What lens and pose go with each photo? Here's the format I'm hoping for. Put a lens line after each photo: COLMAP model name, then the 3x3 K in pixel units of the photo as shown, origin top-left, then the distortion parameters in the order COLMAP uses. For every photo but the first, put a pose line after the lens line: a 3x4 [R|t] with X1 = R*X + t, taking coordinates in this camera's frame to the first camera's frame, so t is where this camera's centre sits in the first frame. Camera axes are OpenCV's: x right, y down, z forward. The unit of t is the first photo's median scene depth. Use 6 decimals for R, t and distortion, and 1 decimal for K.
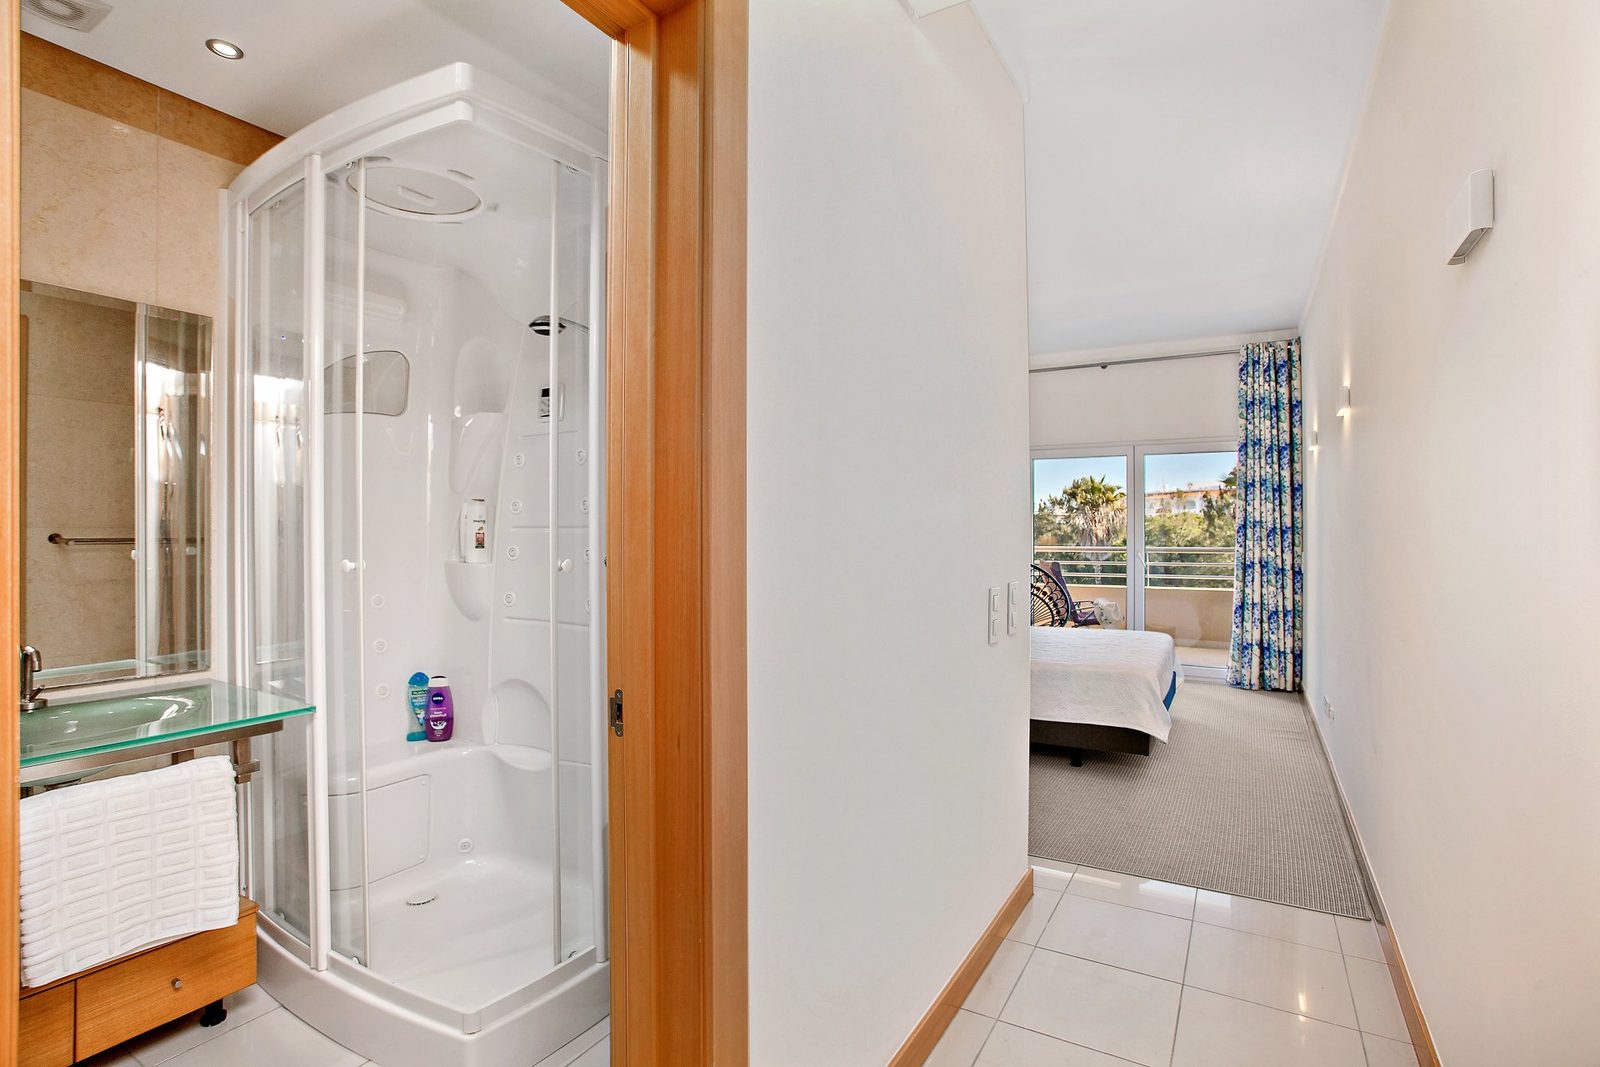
lens RADIAL K [[803.7, 0, 791.8], [0, 803.7, 534.3], [0, 0, 1]] dist [-0.054475, 0.026898]
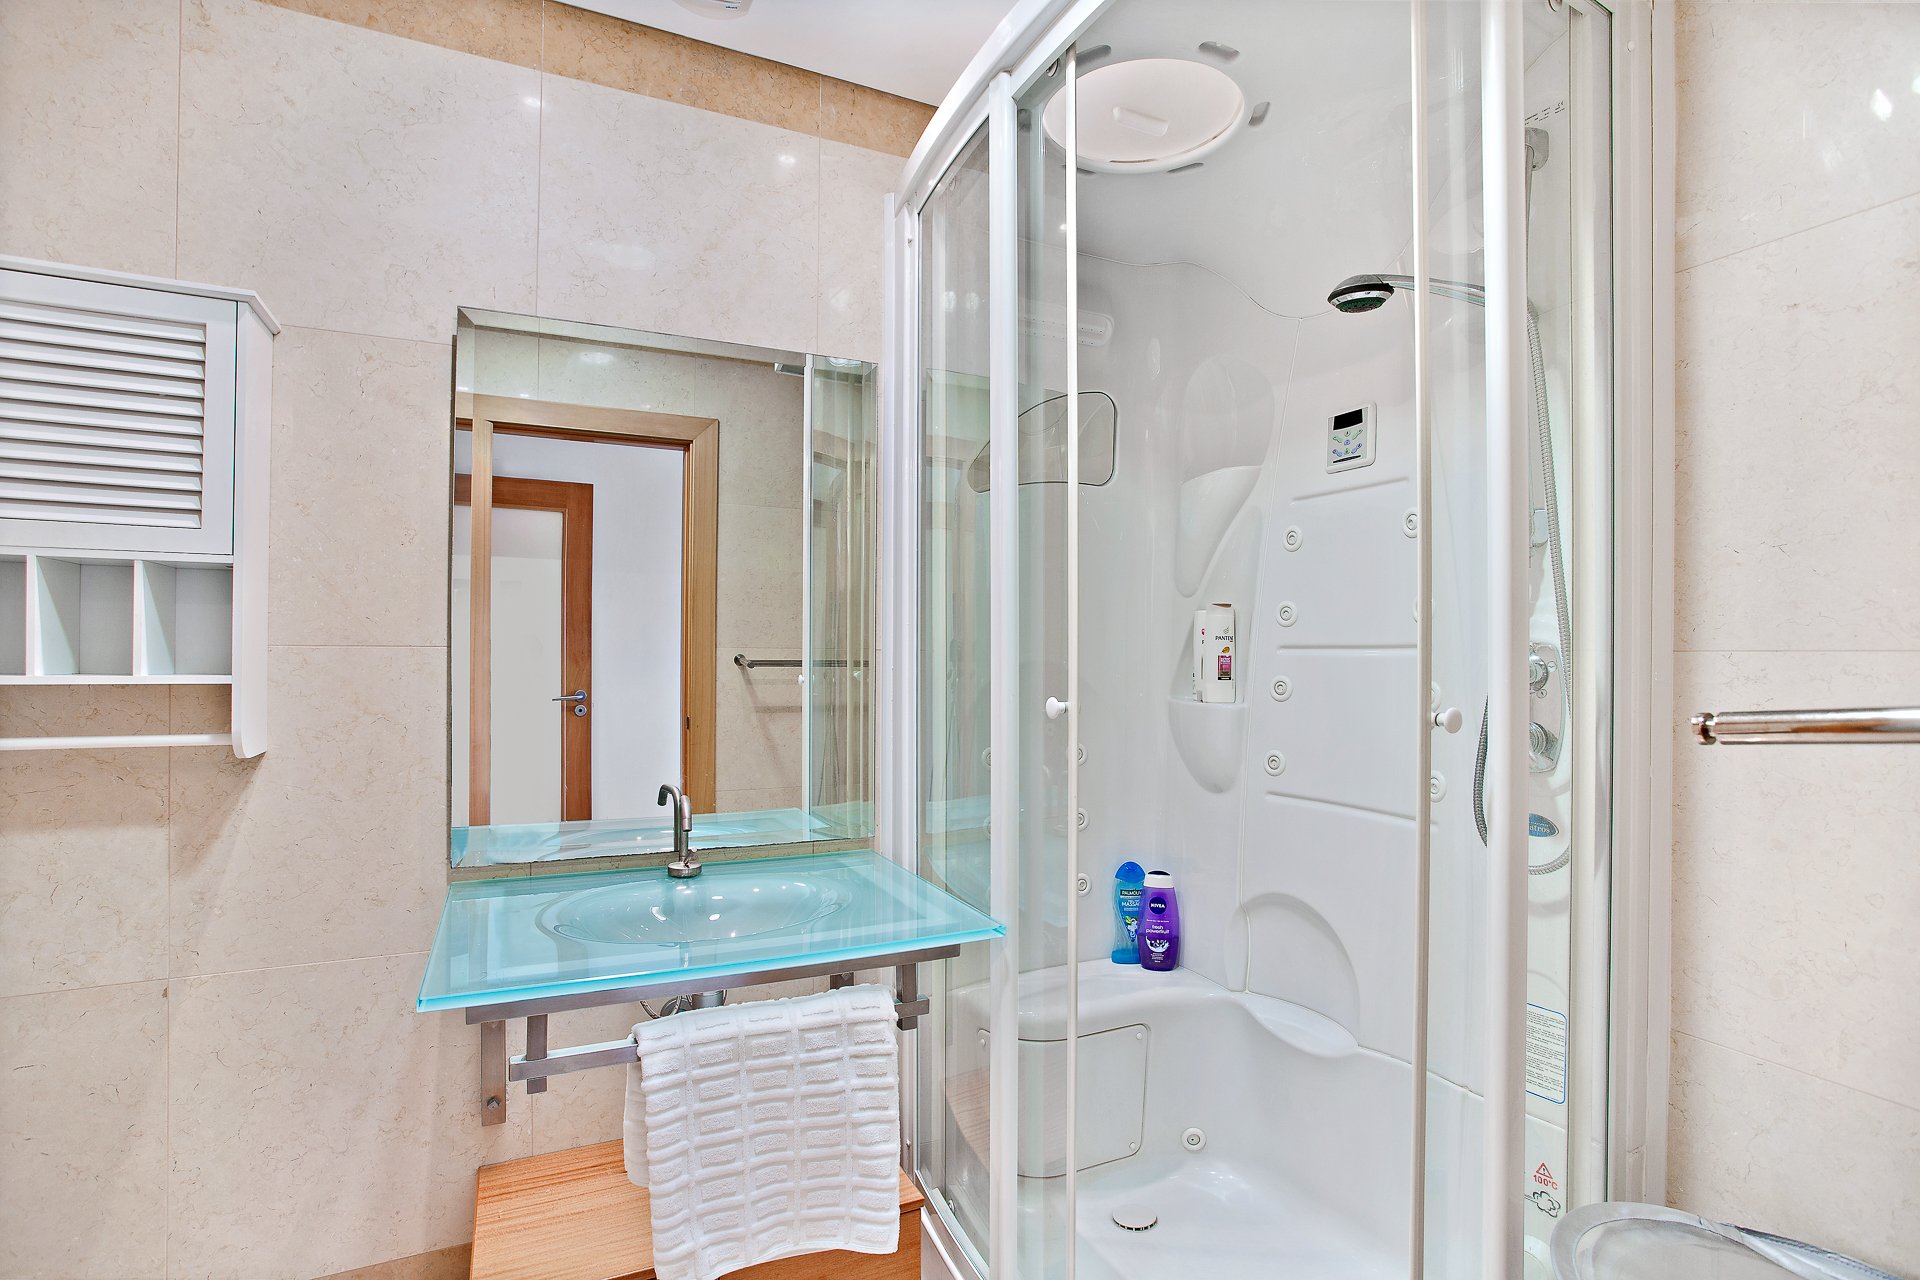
lens RADIAL K [[964.5, 0, 950.1], [0, 964.5, 640.9], [0, 0, 1]] dist [-0.054475, 0.026898]
pose [[0.842102, -0.005118, -0.539295, -0.277404], [-0.004796, 0.999844, -0.016978, 0.000451], [0.539298, 0.016884, 0.841946, 0.401105]]
